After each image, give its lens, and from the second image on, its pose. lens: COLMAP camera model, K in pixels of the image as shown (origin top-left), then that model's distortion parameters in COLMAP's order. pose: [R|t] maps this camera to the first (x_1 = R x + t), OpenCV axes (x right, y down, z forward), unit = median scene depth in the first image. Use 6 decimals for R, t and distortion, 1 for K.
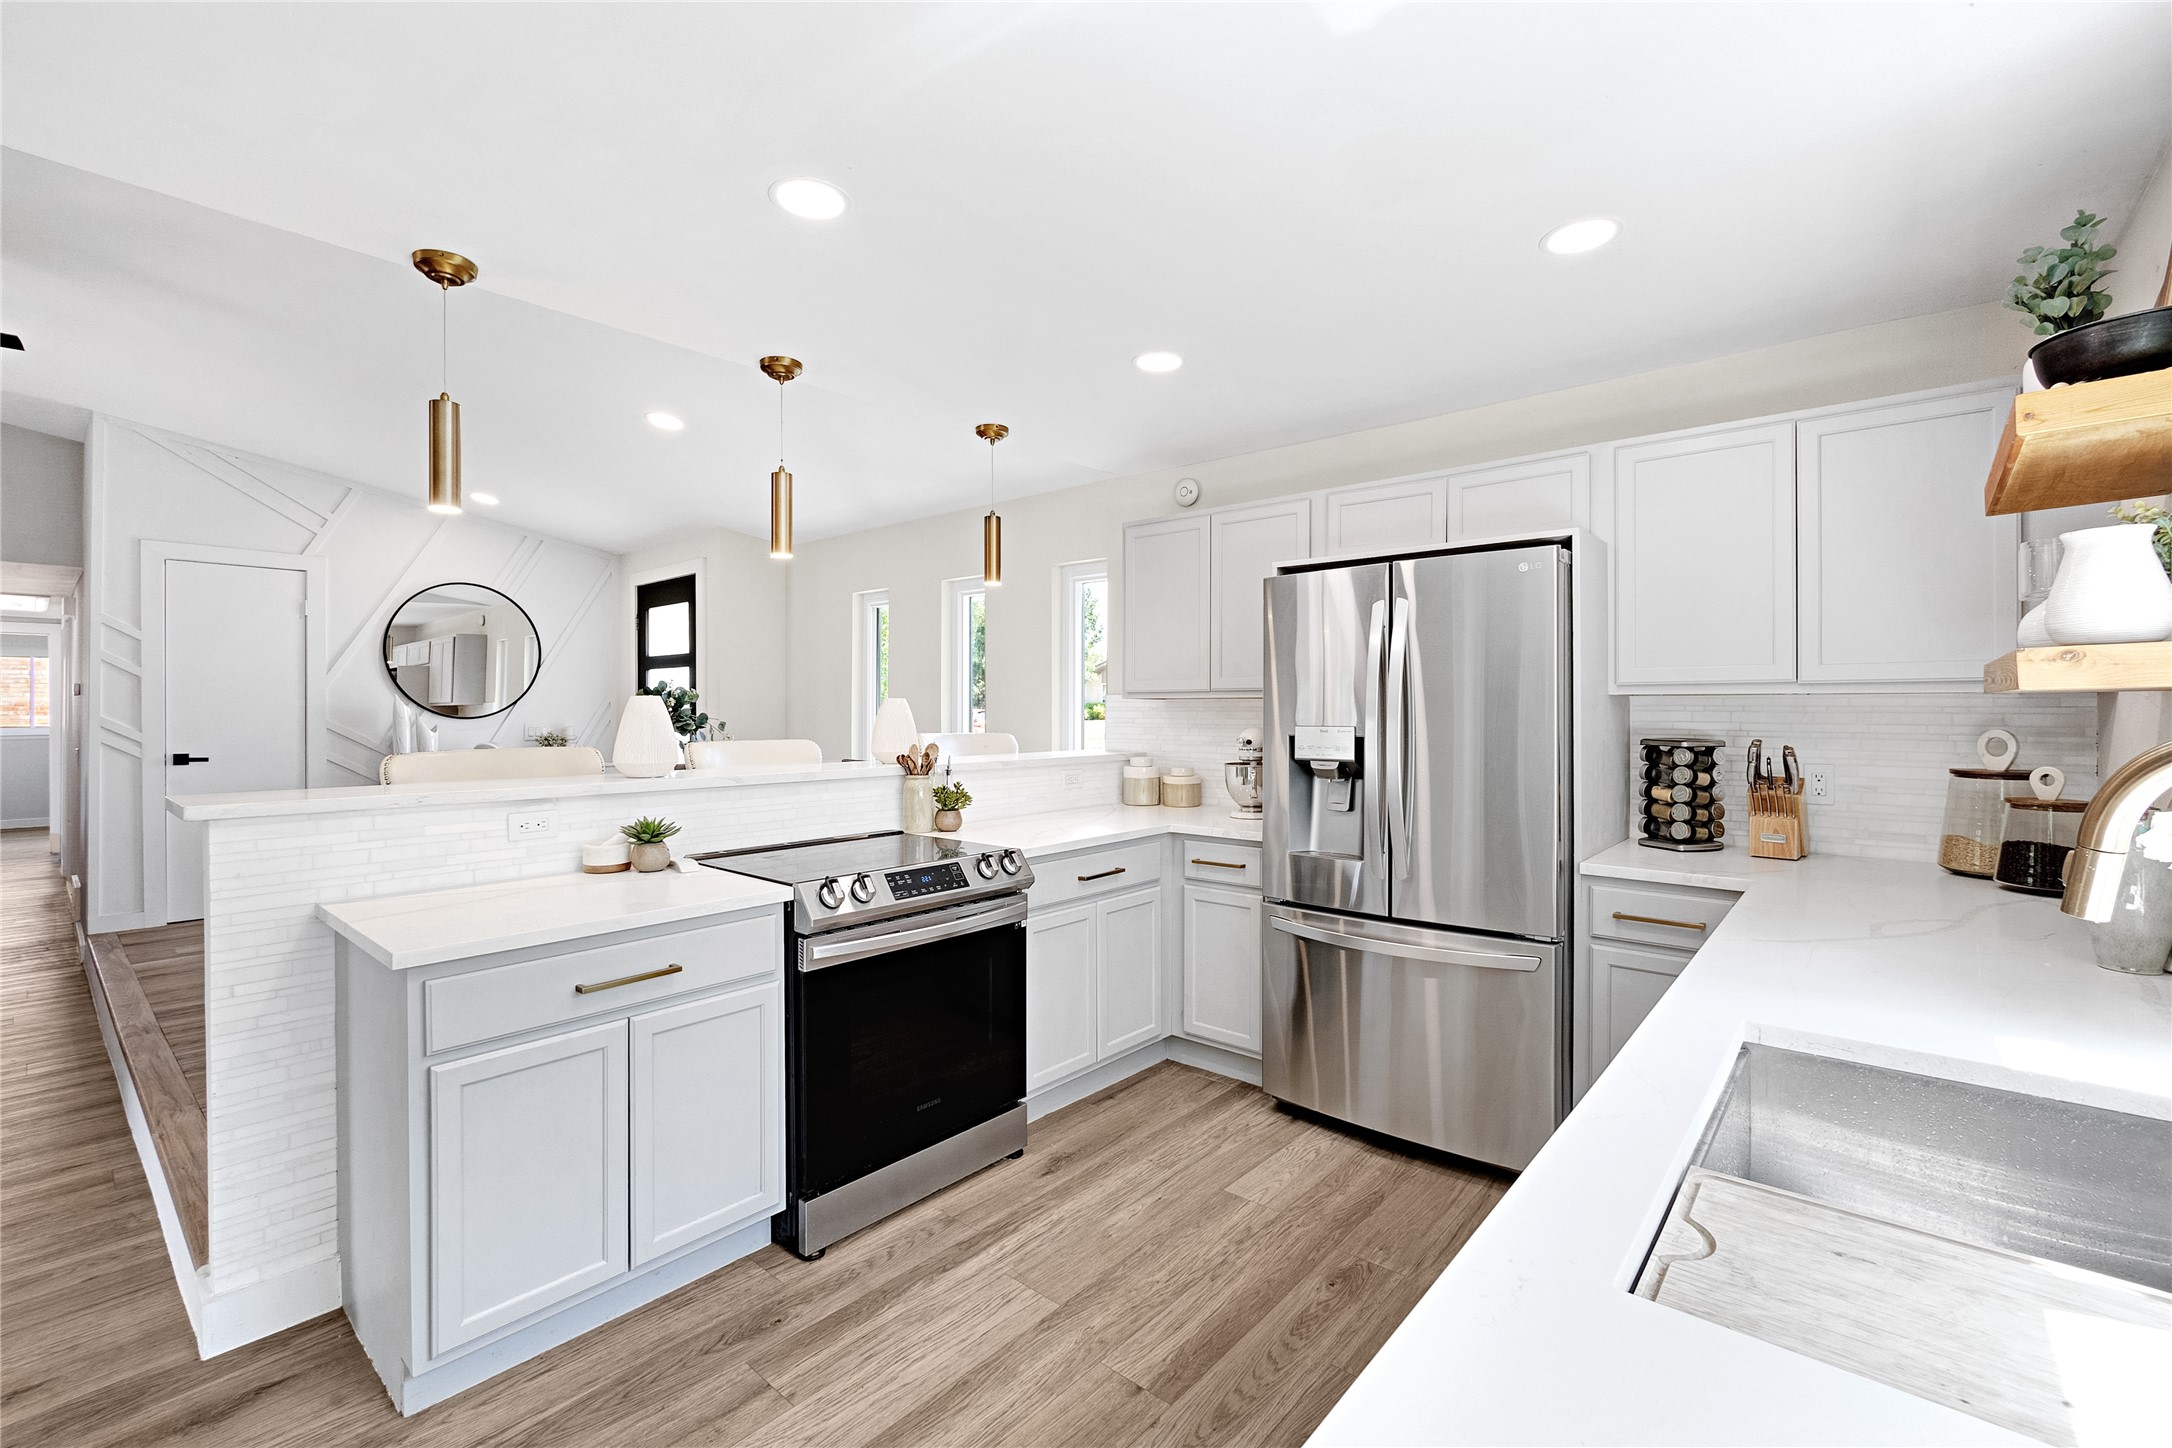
lens RADIAL K [[942.1, 0, 1078.4], [0, 942.1, 720.2], [0, 0, 1]] dist [-0.003562, -0.000084]
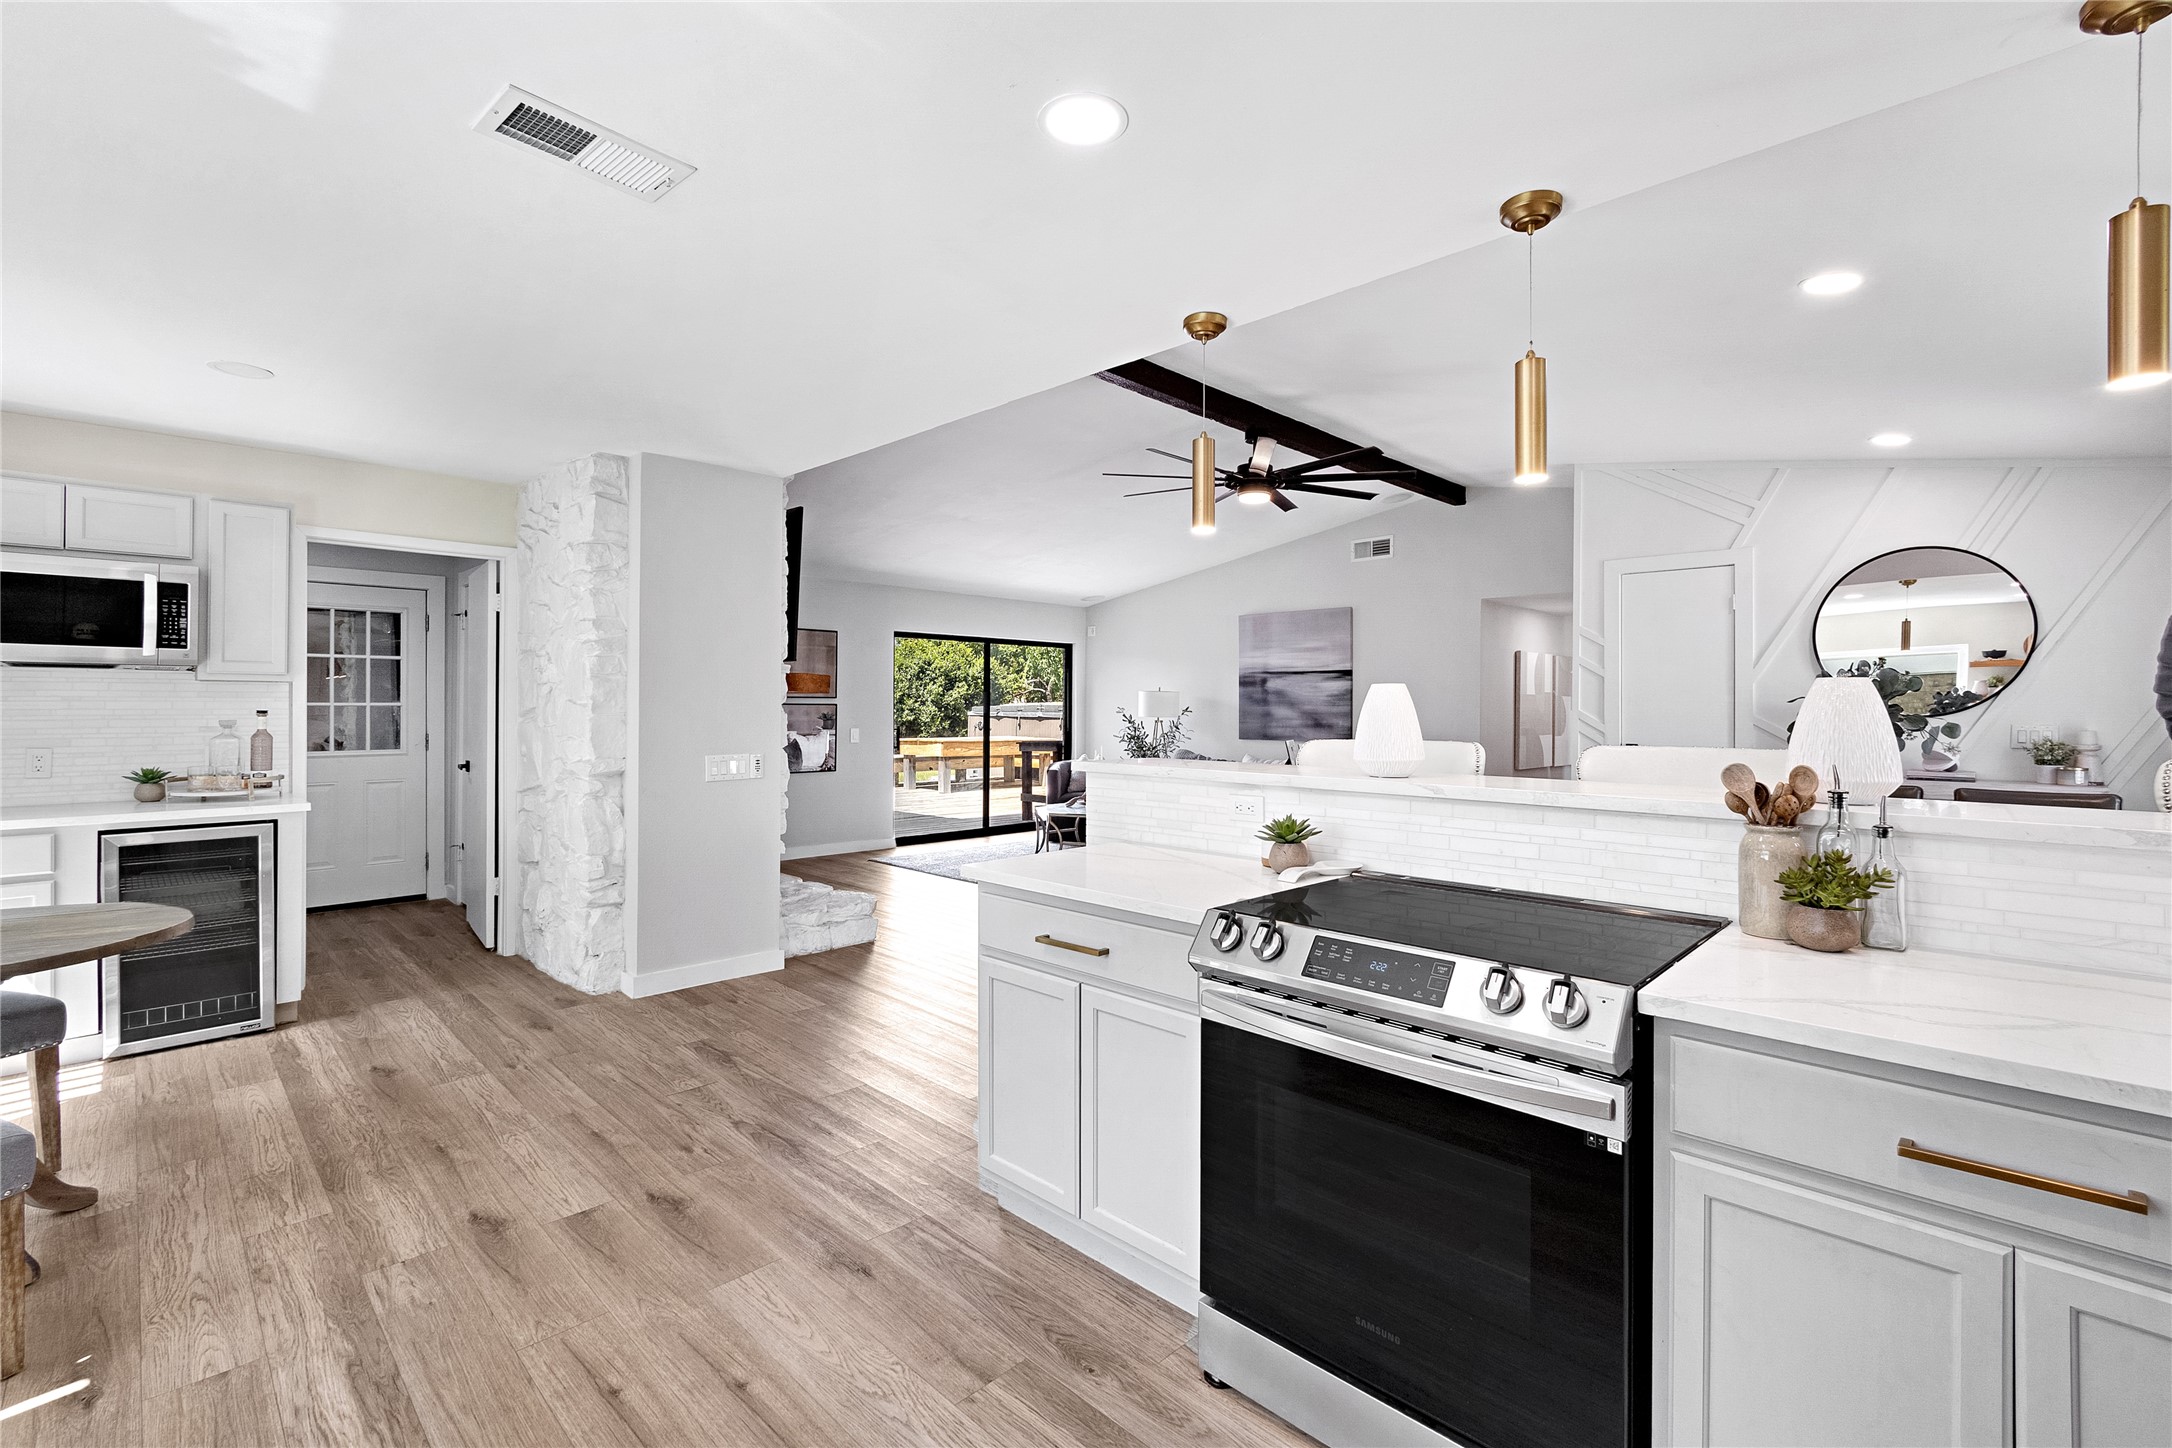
lens RADIAL K [[942.1, 0, 1070.2], [0, 942.1, 706.2], [0, 0, 1]] dist [-0.003562, -0.000084]
pose [[-0.062204, 0.000528, -0.998063, 0.446194], [-0.014727, 0.999891, 0.001447, -0.001915], [0.997955, 0.014788, -0.062189, 0.780346]]
